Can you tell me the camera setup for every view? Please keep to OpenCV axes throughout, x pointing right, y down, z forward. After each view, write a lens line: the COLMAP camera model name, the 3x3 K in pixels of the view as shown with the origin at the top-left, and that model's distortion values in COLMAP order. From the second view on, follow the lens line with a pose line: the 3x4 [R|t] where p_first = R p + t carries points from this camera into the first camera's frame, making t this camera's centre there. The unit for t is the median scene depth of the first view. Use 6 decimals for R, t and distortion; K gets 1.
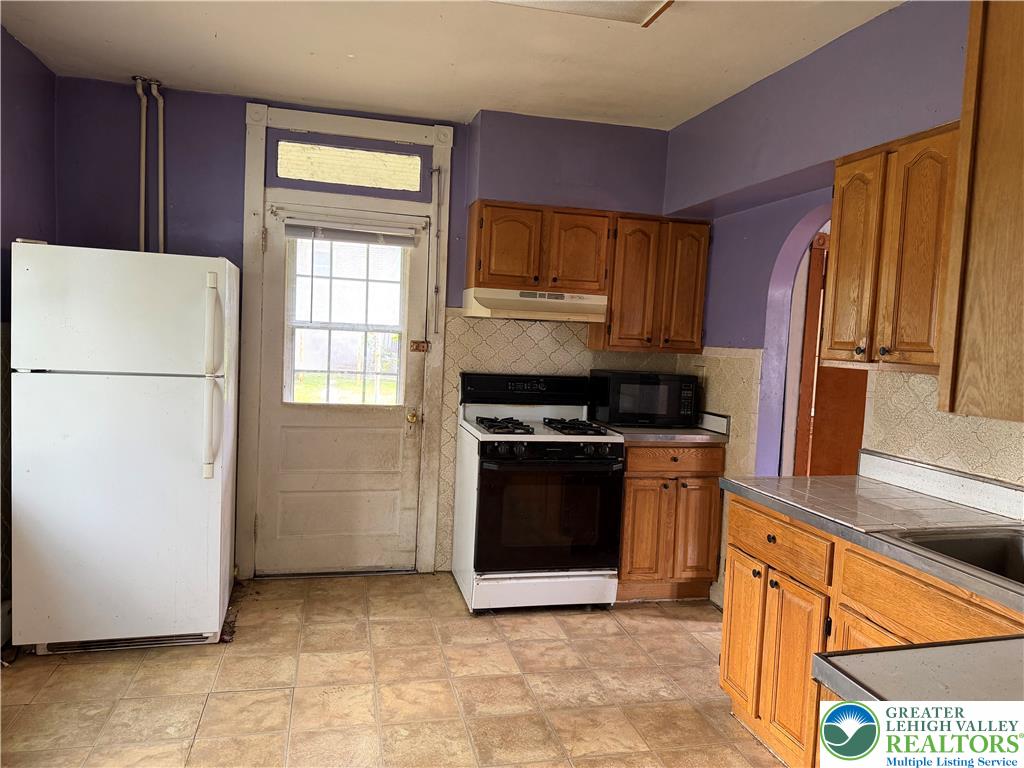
lens RADIAL K [[724.3, 0, 513.5], [0, 724.3, 386.8], [0, 0, 1]] dist [-0.004557, -0.004044]
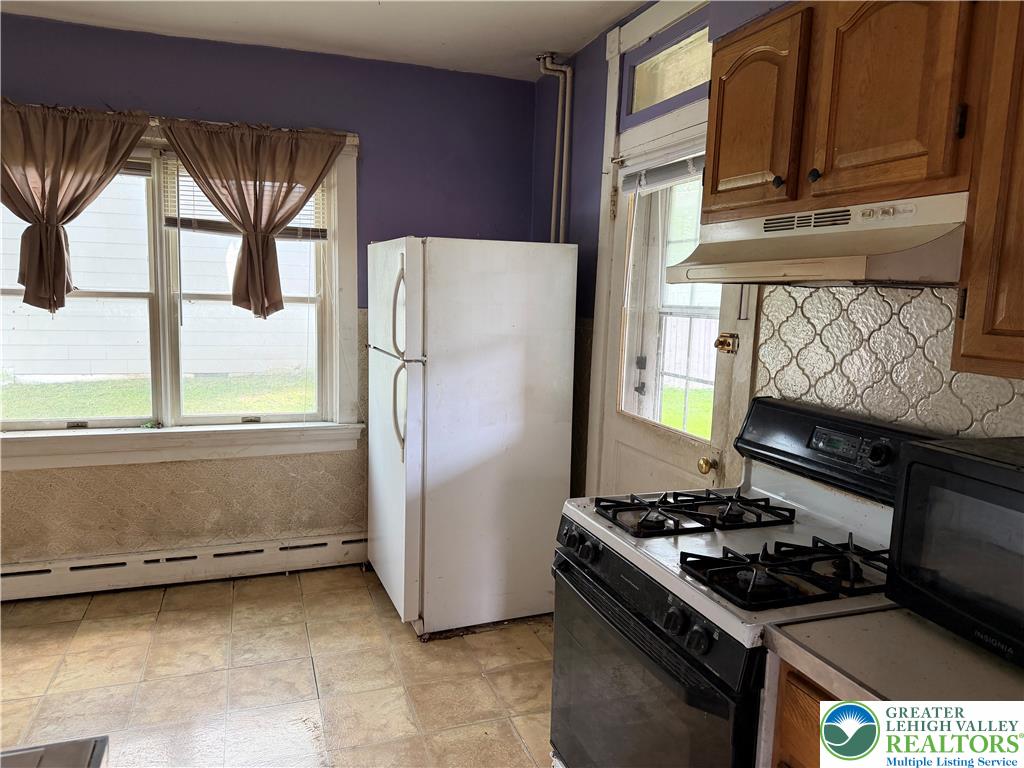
lens RADIAL K [[724.3, 0, 512.5], [0, 724.3, 380.3], [0, 0, 1]] dist [-0.004557, -0.004044]
pose [[0.090853, 0.075940, -0.992965, 0.479722], [-0.089564, 0.993671, 0.067799, -0.056169], [0.991829, 0.082774, 0.097080, 0.895153]]
